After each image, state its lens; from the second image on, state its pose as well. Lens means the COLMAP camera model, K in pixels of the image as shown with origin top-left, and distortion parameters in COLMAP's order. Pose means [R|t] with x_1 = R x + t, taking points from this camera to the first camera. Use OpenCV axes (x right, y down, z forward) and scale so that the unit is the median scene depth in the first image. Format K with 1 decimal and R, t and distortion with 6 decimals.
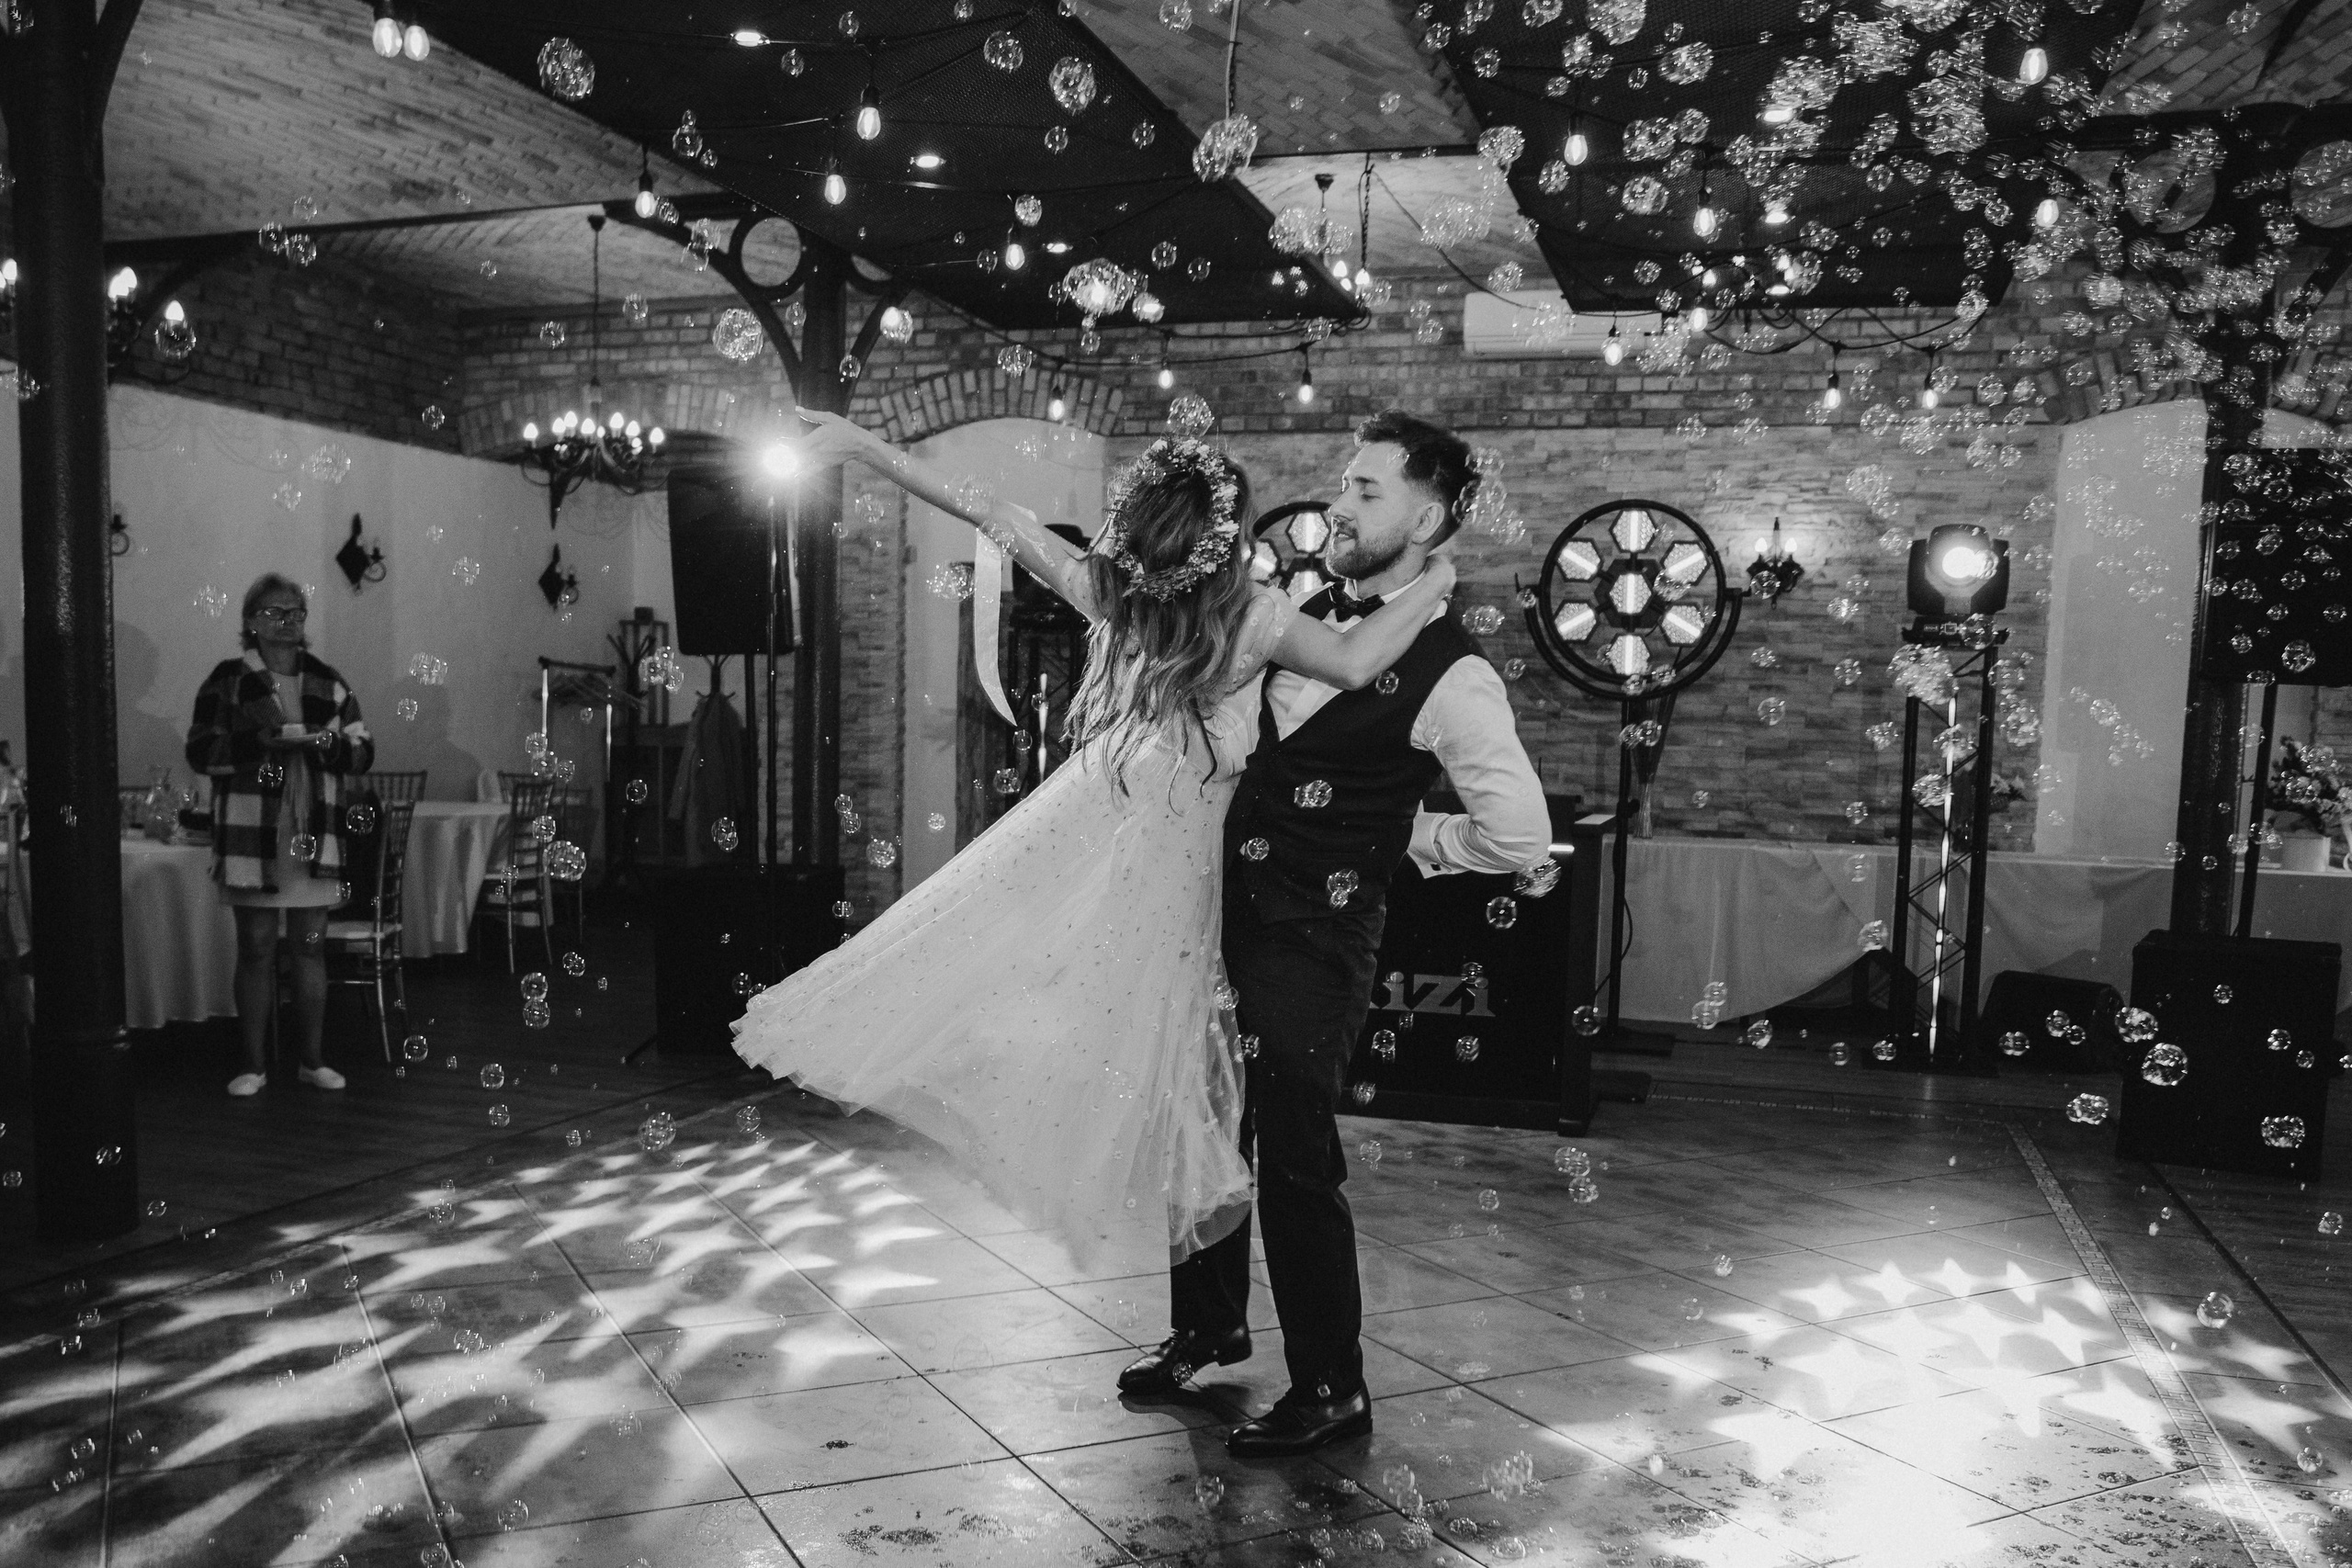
lens RADIAL K [[1947.9, 0, 1178.1], [0, 1947.9, 947.3], [0, 0, 1]] dist [-0.110544, 0.084890]
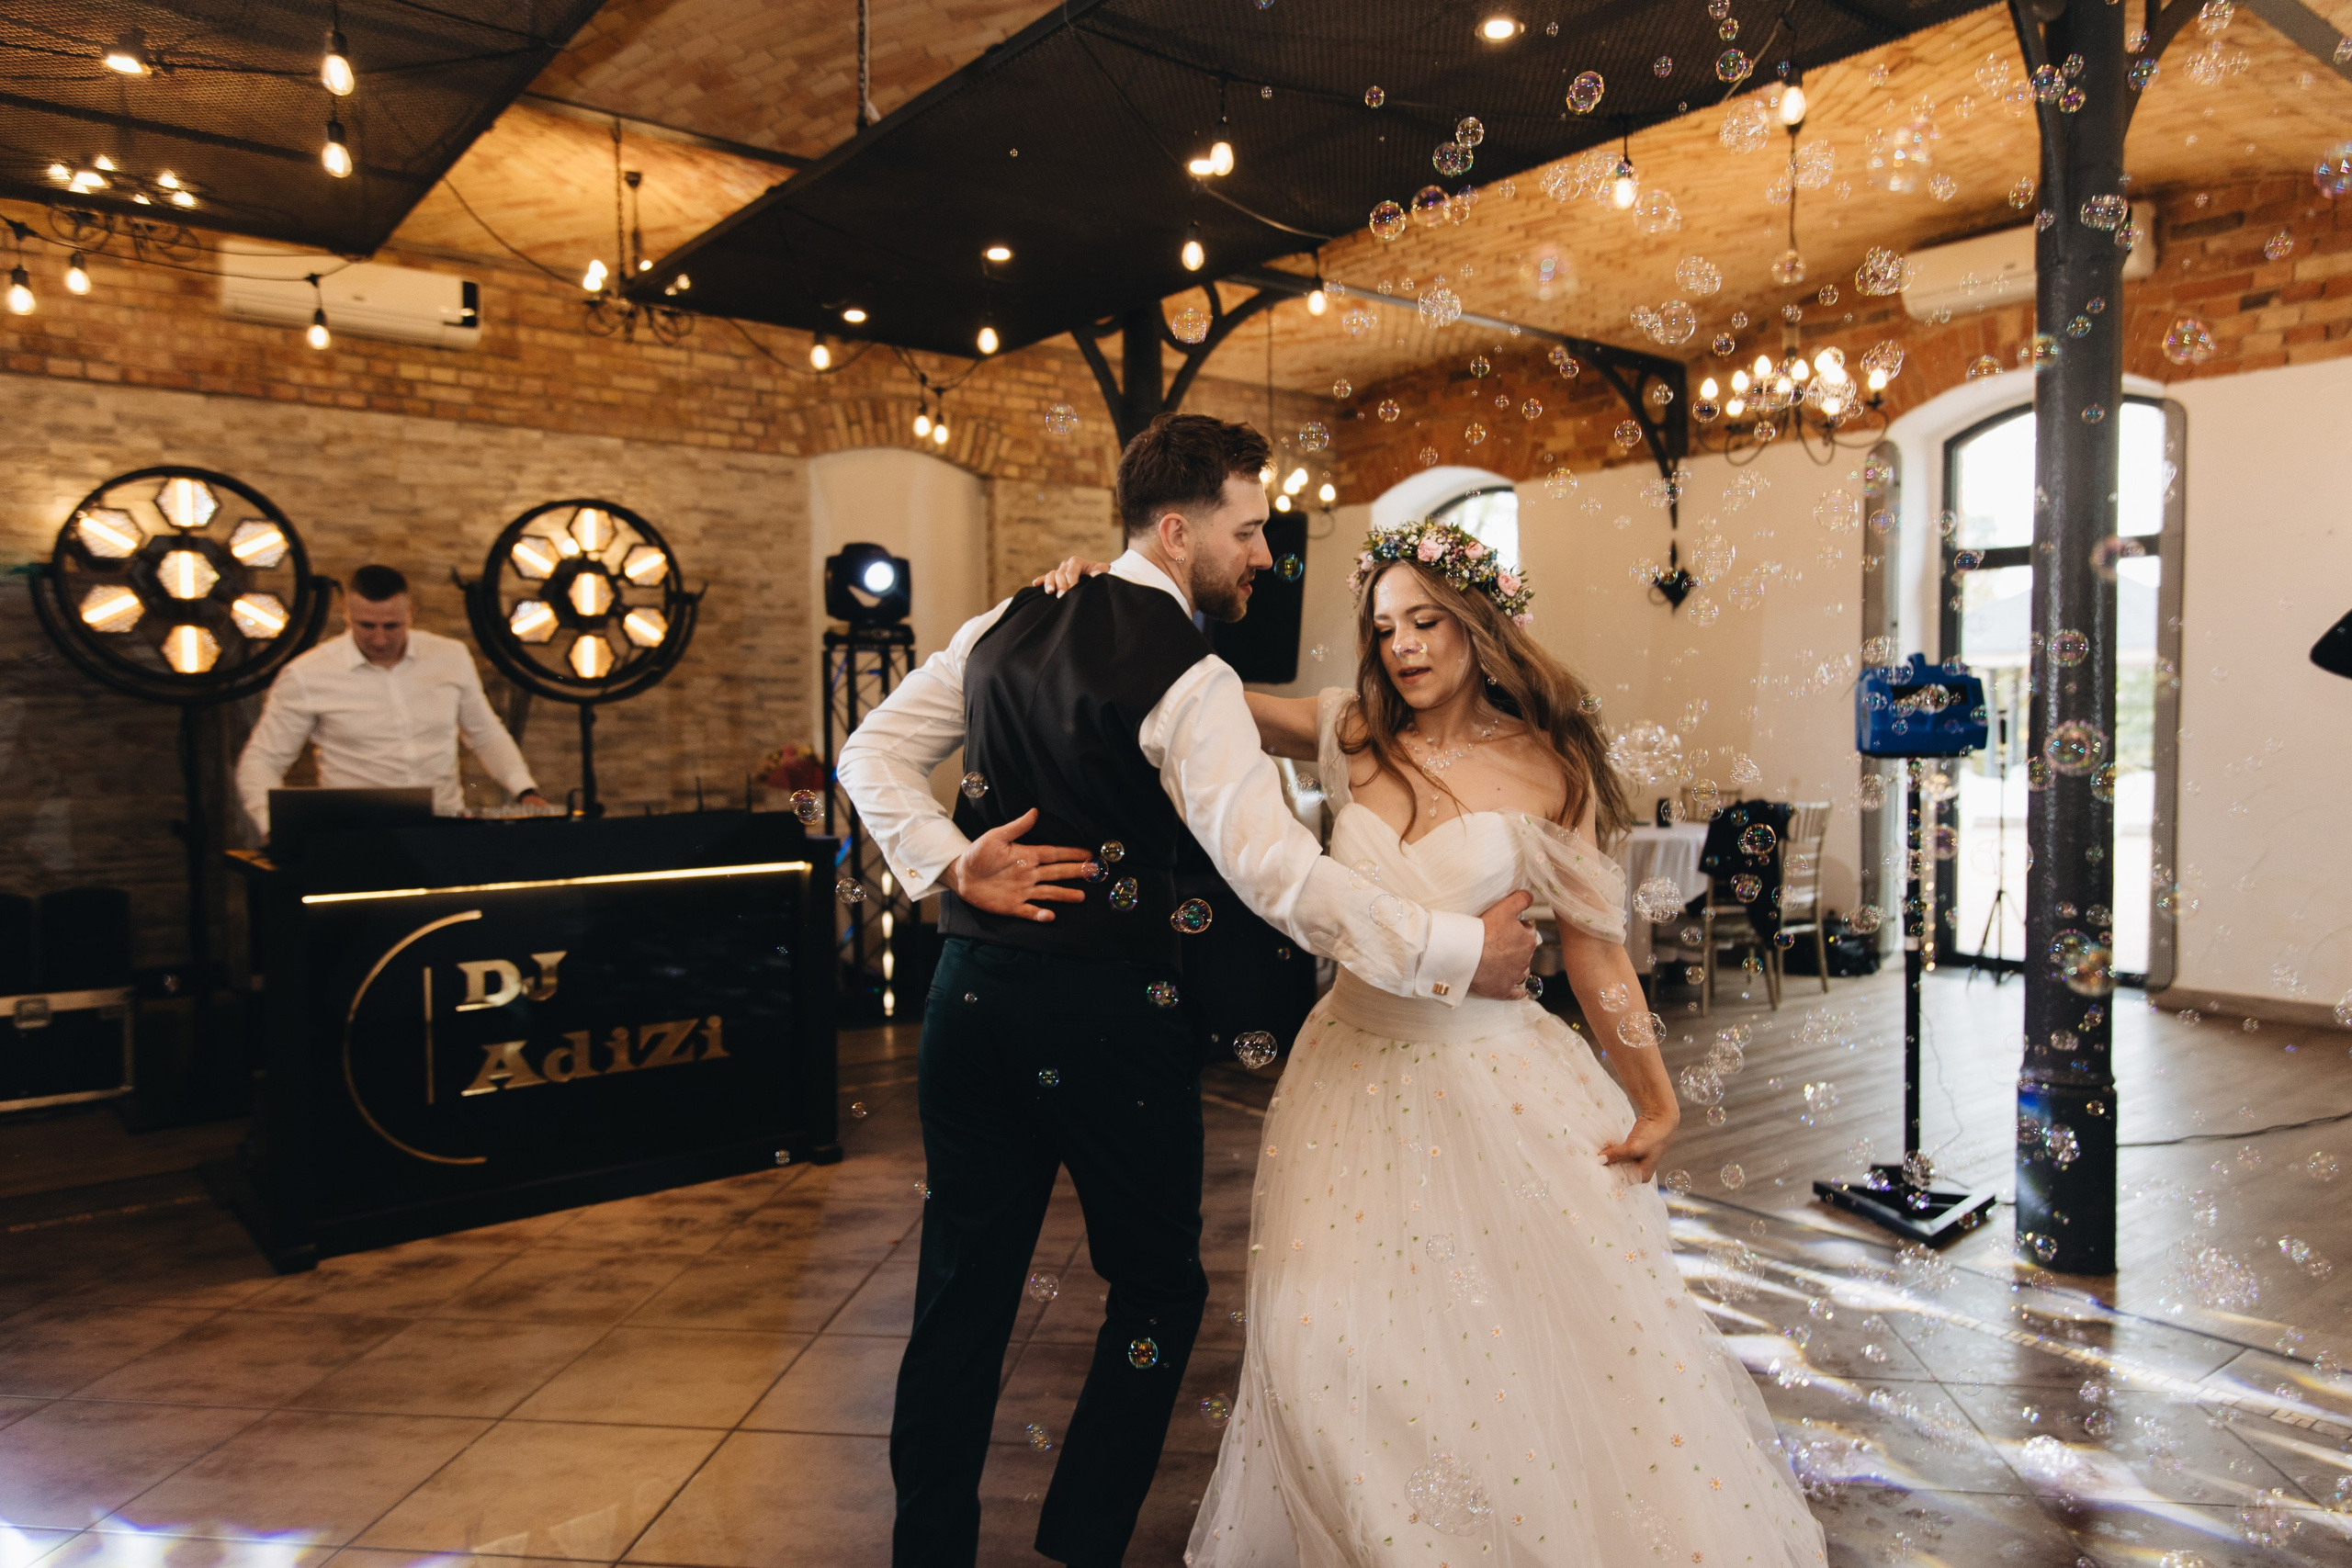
lens RADIAL K [[1554.3, 0, 1164.6], [0, 1554.3, 790.2], [0, 0, 1]] dist [0.017136, -0.004390]
pose [[0.566734, -0.067407, 0.821138, -0.210142], [0.110705, 0.993840, 0.005178, -0.046368], [-0.816429, 0.087970, 0.570706, 0.263122]]
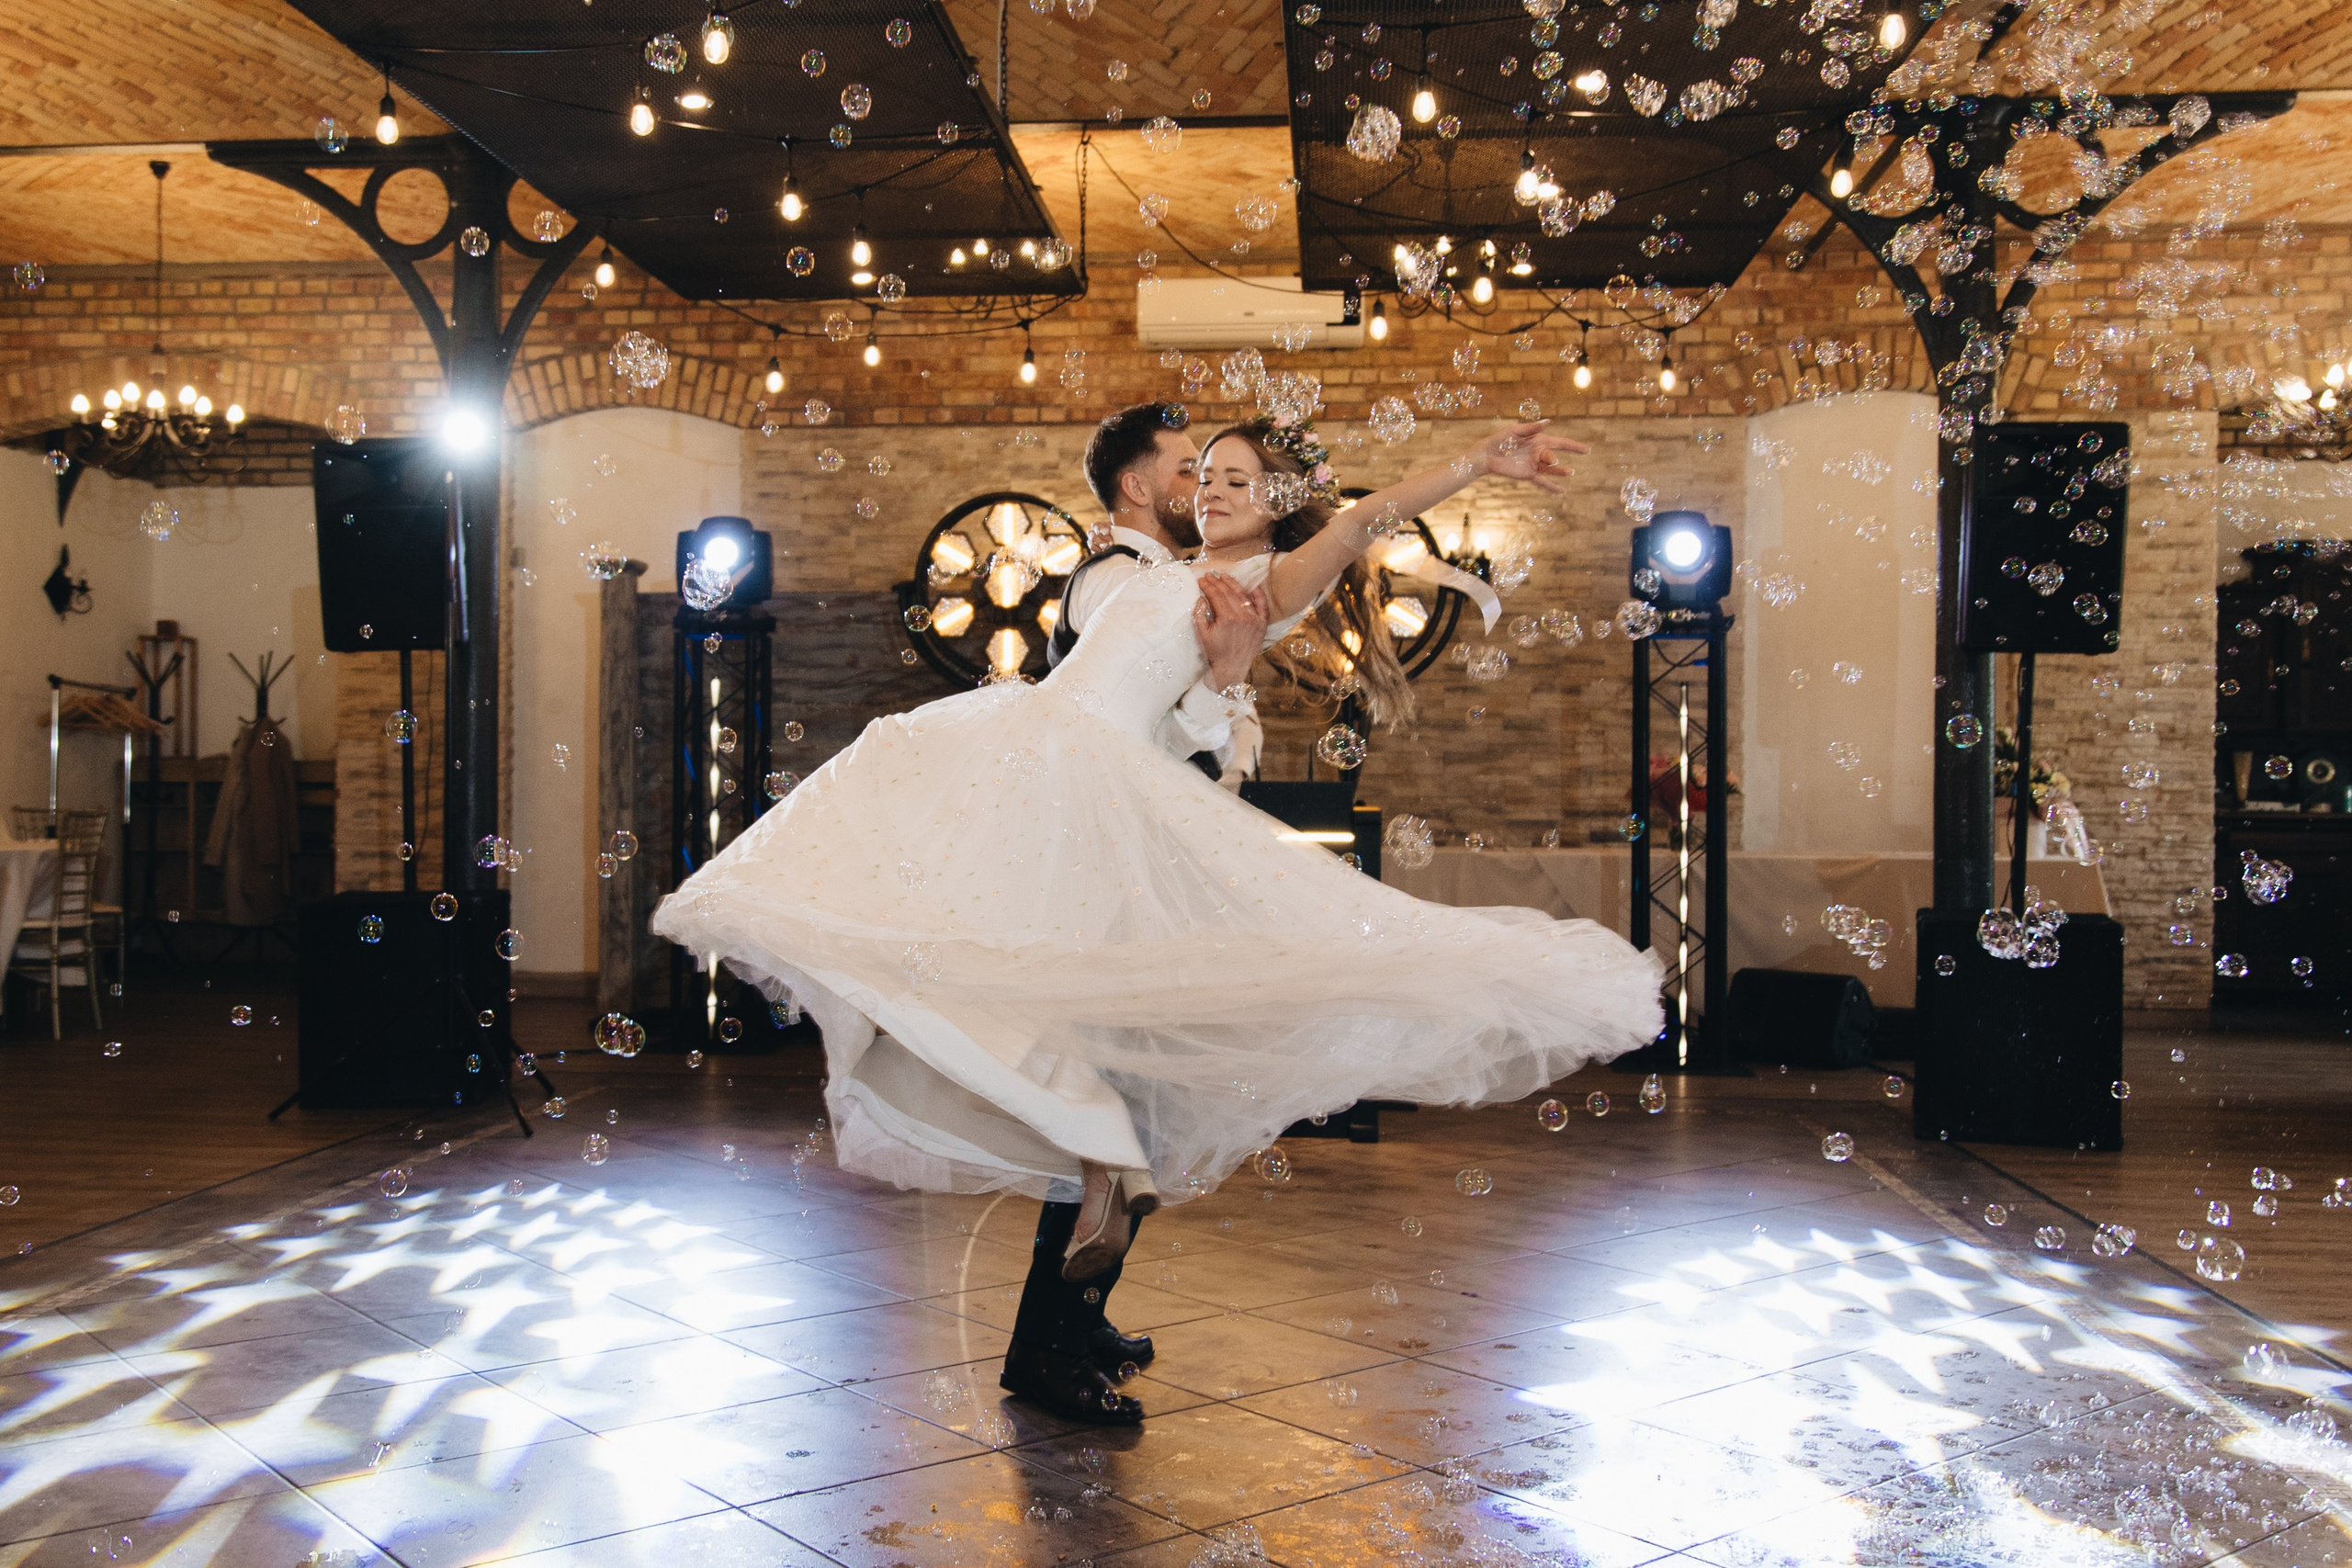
lens RADIAL K [[2175.1, 0, 1086.1], [0, 2175.1, 790.3], [0, 0, 1]] dist [0.003208, -0.005812]
pose [[0.982281, -0.016921, 0.186646, -0.080340], [0.037116, 0.993754, -0.105243, 0.021917], [-0.183700, 0.110306, 0.976774, -0.016480]]
